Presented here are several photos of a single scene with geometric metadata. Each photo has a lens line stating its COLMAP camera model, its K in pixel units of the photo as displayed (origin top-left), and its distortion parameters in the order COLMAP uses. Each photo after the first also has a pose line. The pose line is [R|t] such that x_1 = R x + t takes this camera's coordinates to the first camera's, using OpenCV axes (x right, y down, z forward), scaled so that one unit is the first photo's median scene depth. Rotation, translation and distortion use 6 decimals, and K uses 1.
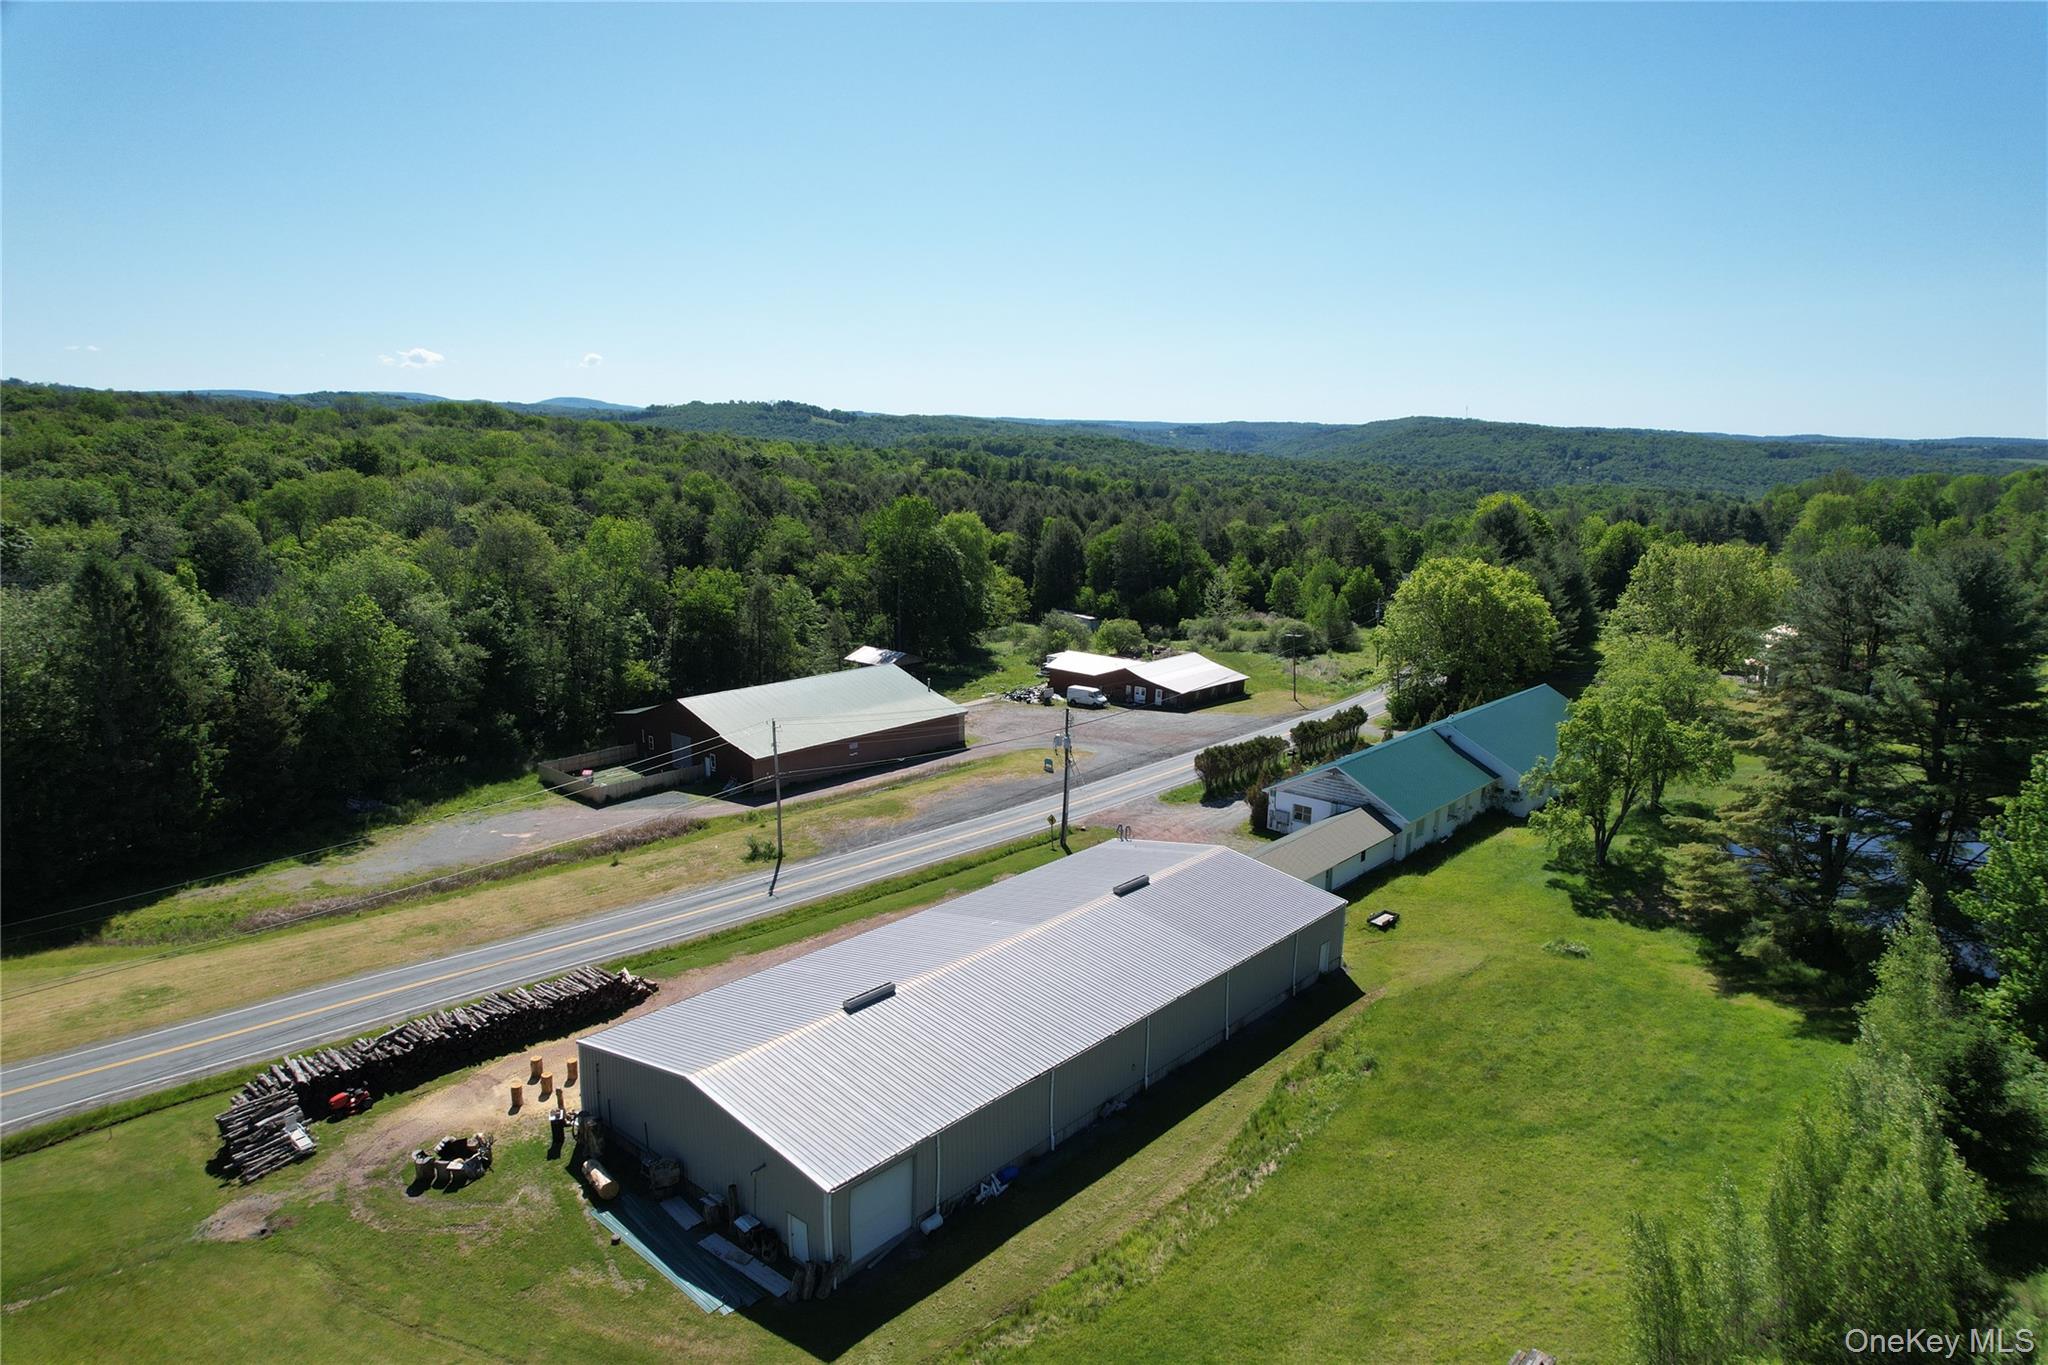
lens RADIAL K [[1303.3, 0, 1043.9], [0, 1303.3, 680.0], [0, 0, 1]] dist [-0.067318, 0.058901]
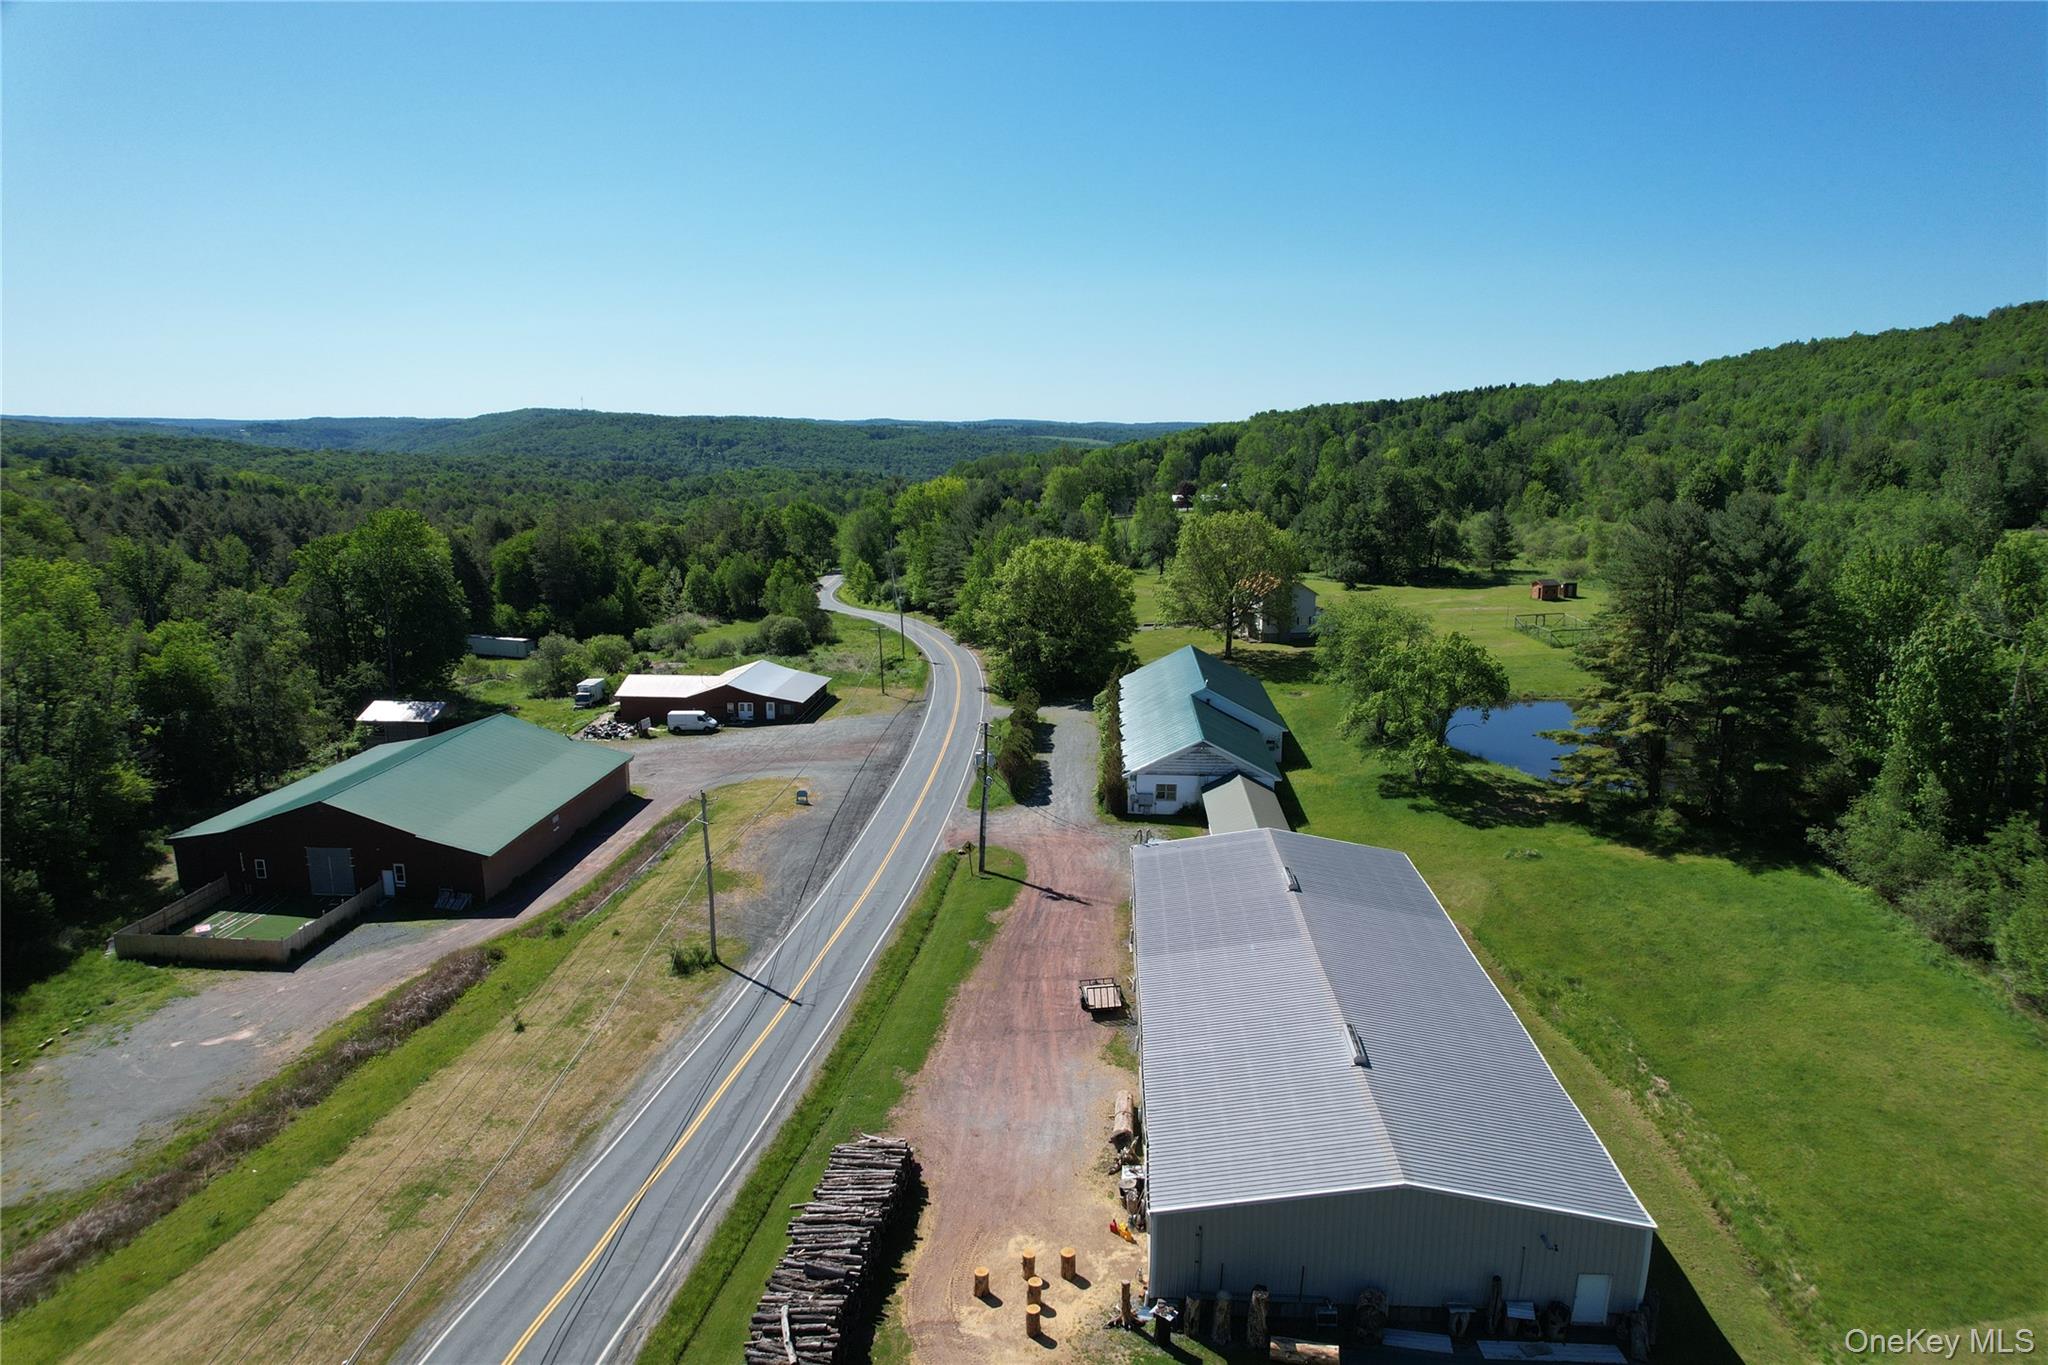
lens RADIAL K [[1303.3, 0, 1043.9], [0, 1303.3, 680.0], [0, 0, 1]] dist [-0.067318, 0.058901]
pose [[0.795760, -0.127195, 0.592105, -0.406042], [0.122615, 0.991285, 0.048157, -0.039120], [-0.593070, 0.034280, 0.804421, 0.198603]]
